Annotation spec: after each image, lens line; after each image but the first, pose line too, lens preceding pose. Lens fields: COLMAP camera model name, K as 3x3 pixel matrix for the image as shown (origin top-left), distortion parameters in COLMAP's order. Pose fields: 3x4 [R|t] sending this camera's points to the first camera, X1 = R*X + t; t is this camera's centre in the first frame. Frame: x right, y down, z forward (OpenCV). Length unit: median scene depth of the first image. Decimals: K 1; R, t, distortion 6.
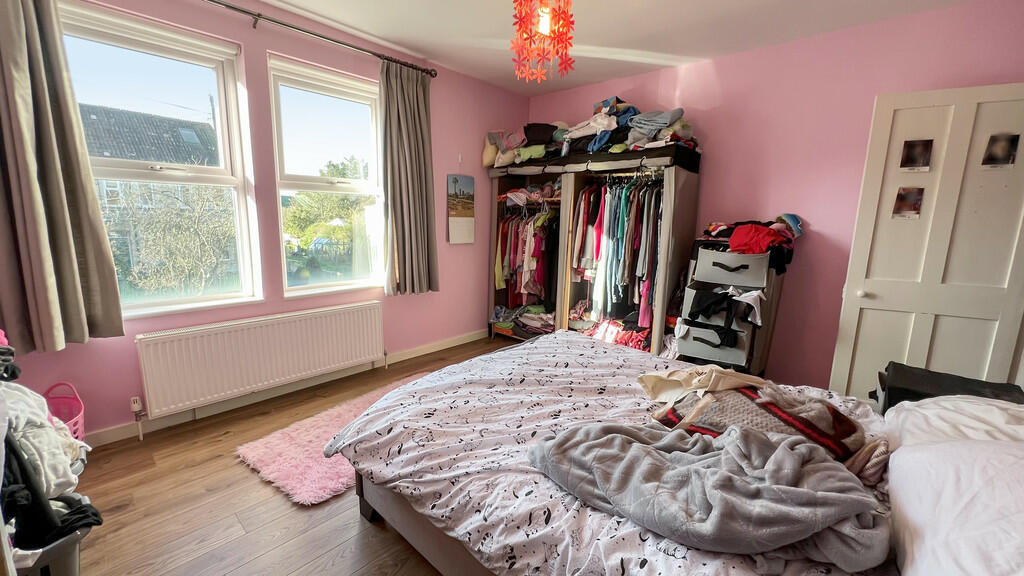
lens RADIAL K [[404.5, 0, 509.7], [0, 404.5, 286.8], [0, 0, 1]] dist [-0.010671, 0.000365]
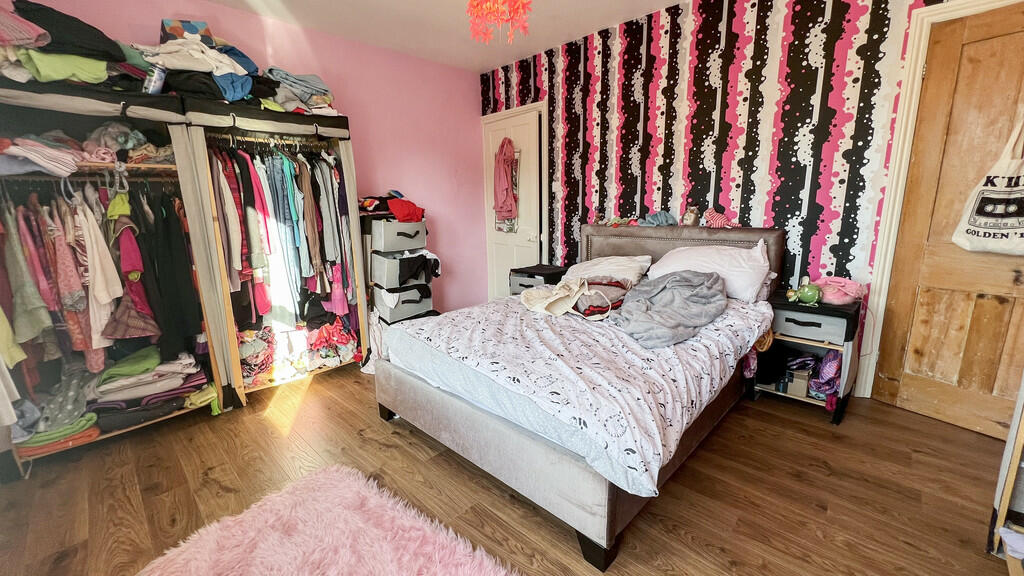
lens RADIAL K [[404.5, 0, 510.1], [0, 404.5, 286.8], [0, 0, 1]] dist [-0.010671, 0.000365]
pose [[0.033346, -0.223909, 0.974039, -0.508011], [0.194138, 0.957470, 0.213454, -0.078415], [-0.980407, 0.181980, 0.075397, 0.515578]]
